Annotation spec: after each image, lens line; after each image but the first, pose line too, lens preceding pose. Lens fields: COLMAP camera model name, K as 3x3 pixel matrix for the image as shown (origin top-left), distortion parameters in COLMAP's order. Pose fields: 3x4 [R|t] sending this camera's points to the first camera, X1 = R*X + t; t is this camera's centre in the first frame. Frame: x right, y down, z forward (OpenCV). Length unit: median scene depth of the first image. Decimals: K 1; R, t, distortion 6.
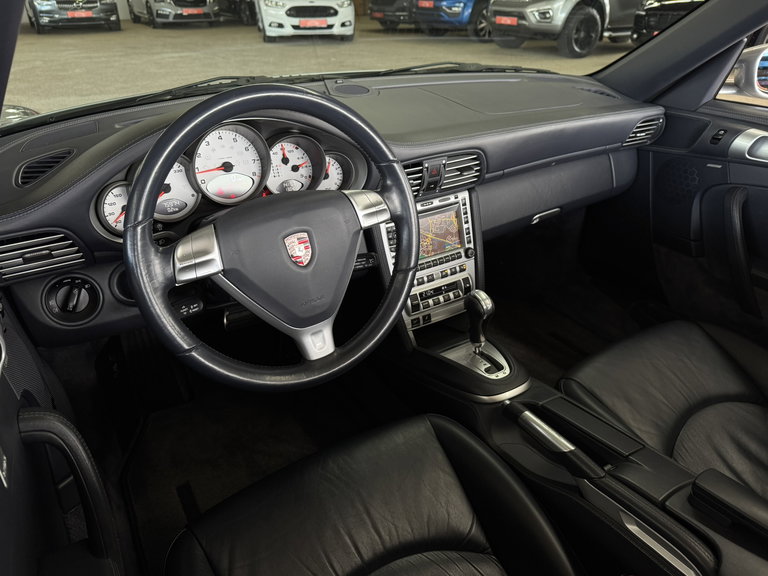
lens RADIAL K [[532.1, 0, 384.0], [0, 532.1, 288.0], [0, 0, 1]] dist [0.061082, -0.103149]
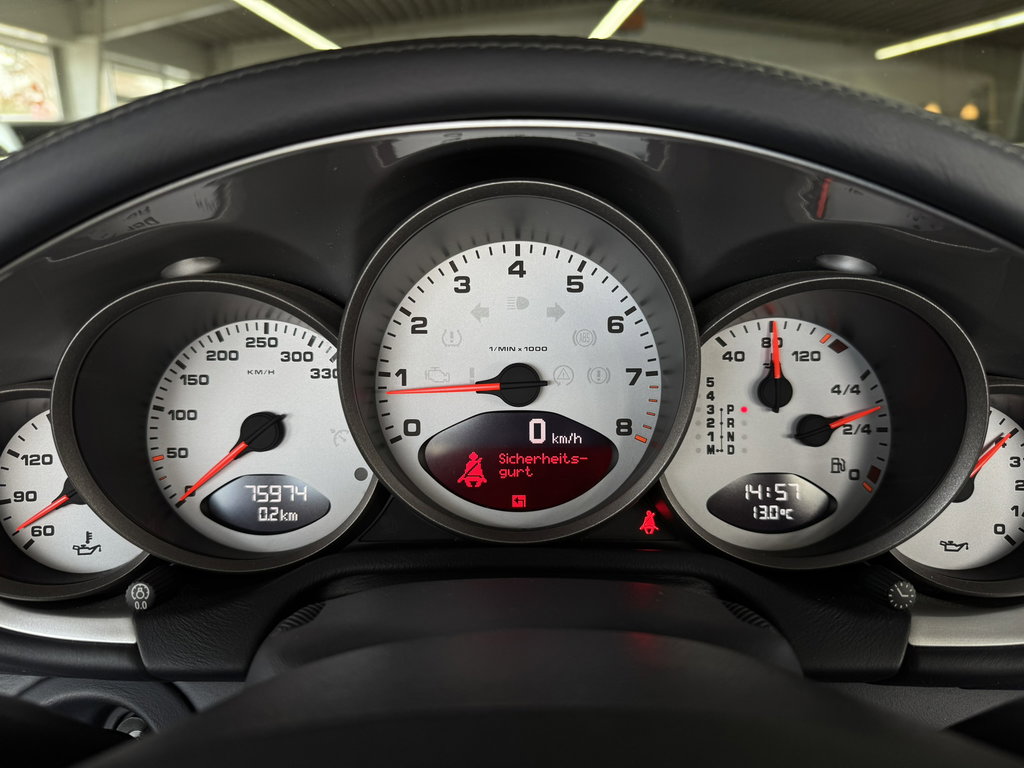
lens RADIAL K [[709.5, 0, 512.0], [0, 709.5, 384.0], [0, 0, 1]] dist [0.061082, -0.103149]
pose [[0.852286, 0.131399, -0.506303, -0.105462], [-0.248724, 0.953309, -0.171282, -0.135164], [0.460157, 0.271911, 0.845175, 0.577863]]
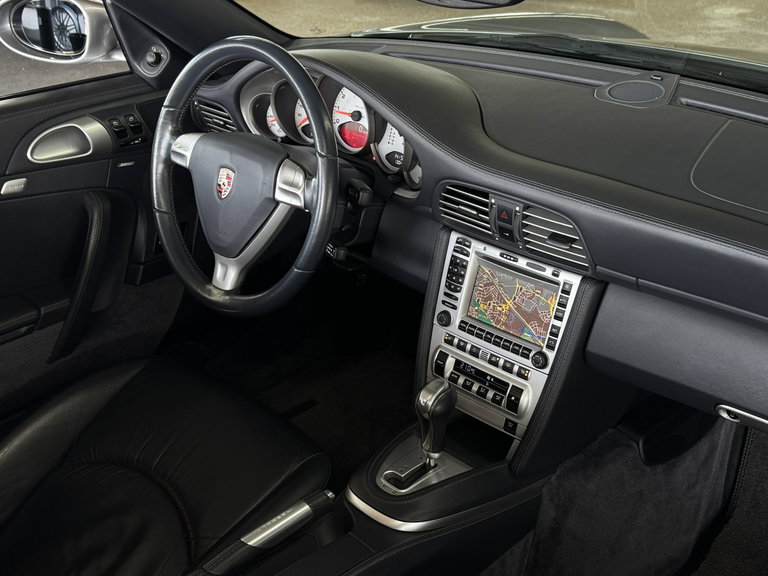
lens RADIAL K [[904.5, 0, 358.4], [0, 904.5, 289.5], [0, 0, 1]] dist [0.018298, 0.010033]
pose [[0.227211, 0.451599, -0.862806, 1.046255], [-0.461252, 0.830202, 0.313068, -0.389449], [0.857684, 0.326838, 0.396932, 0.351596]]
